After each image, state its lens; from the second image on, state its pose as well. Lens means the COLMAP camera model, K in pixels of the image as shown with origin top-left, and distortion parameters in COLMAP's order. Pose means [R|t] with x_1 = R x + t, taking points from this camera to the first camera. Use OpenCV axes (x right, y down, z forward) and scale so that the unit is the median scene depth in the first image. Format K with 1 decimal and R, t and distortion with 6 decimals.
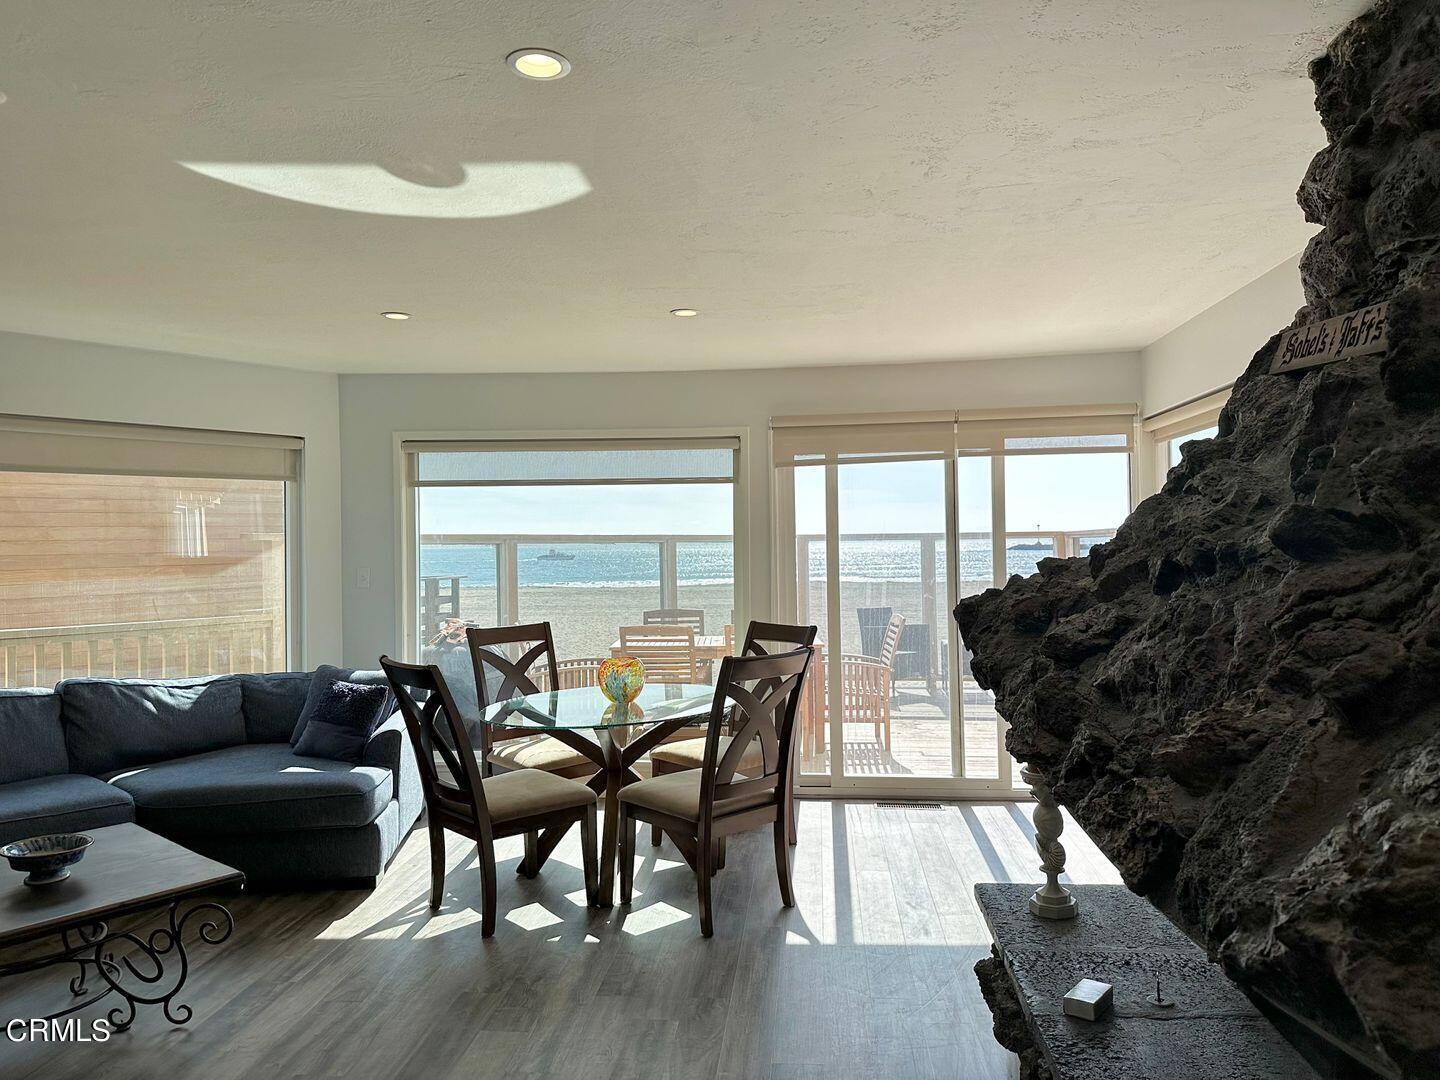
lens RADIAL K [[1012.7, 0, 718.9], [0, 1012.7, 530.2], [0, 0, 1]] dist [0.079635, -0.087165]
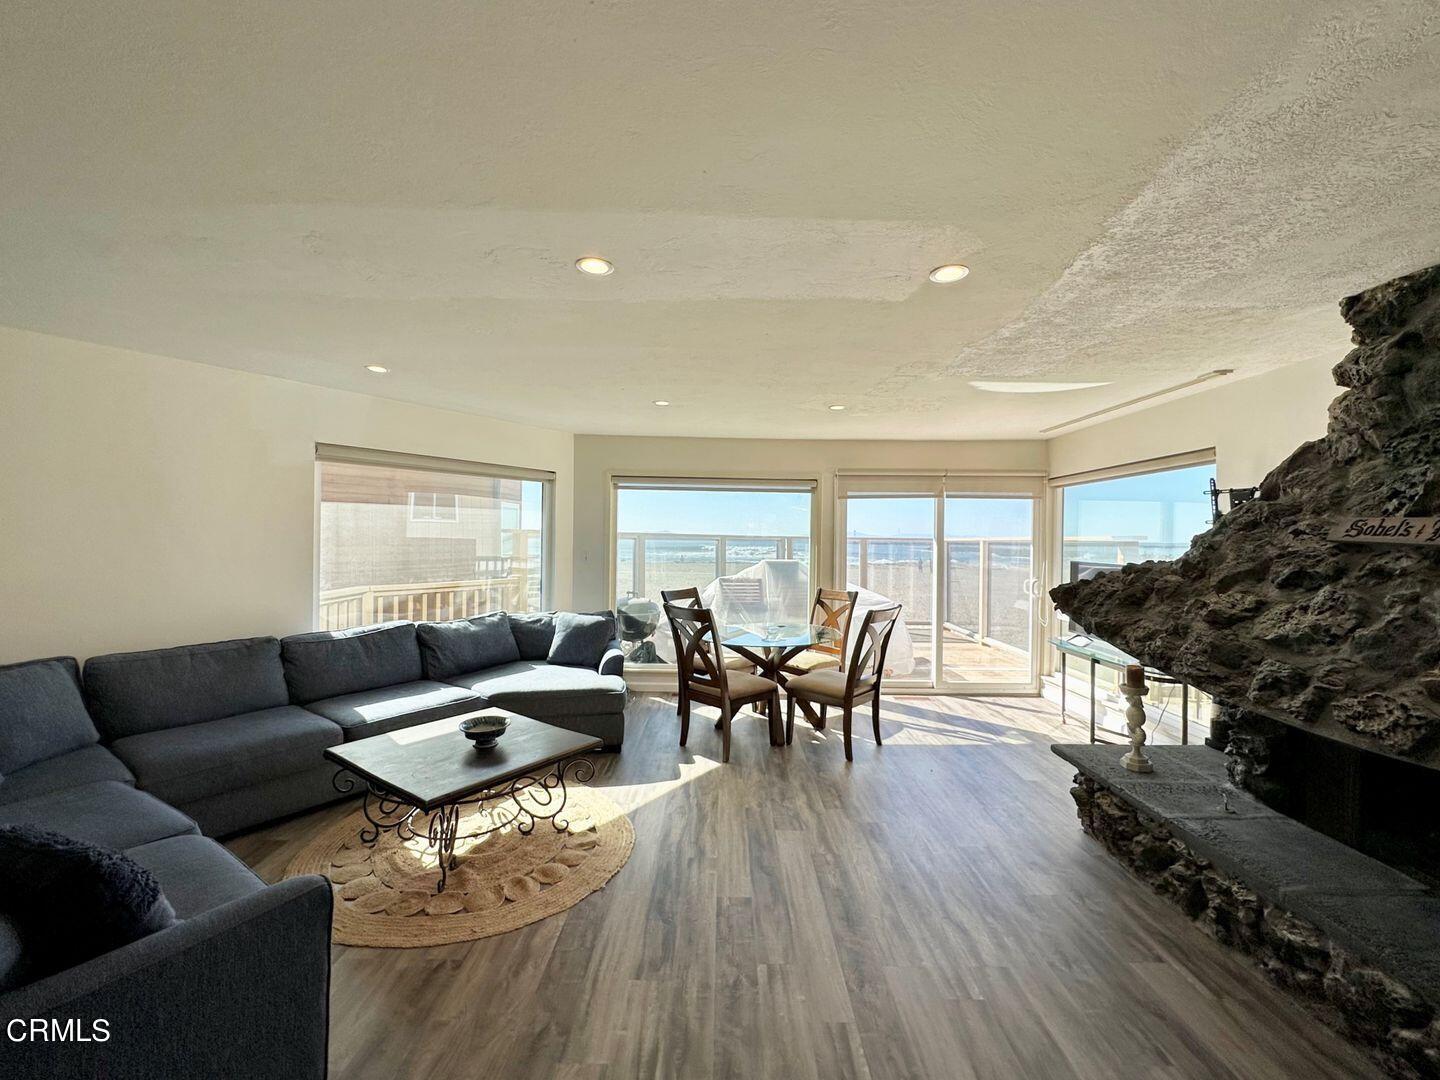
lens RADIAL K [[598.6, 0, 733.3], [0, 598.6, 535.0], [0, 0, 1]] dist [-0.002736, 0.001289]
pose [[0.994739, 0.023669, 0.099674, -0.356862], [-0.024778, 0.999644, 0.009909, -0.010085], [-0.099404, -0.012327, 0.994971, 0.025613]]
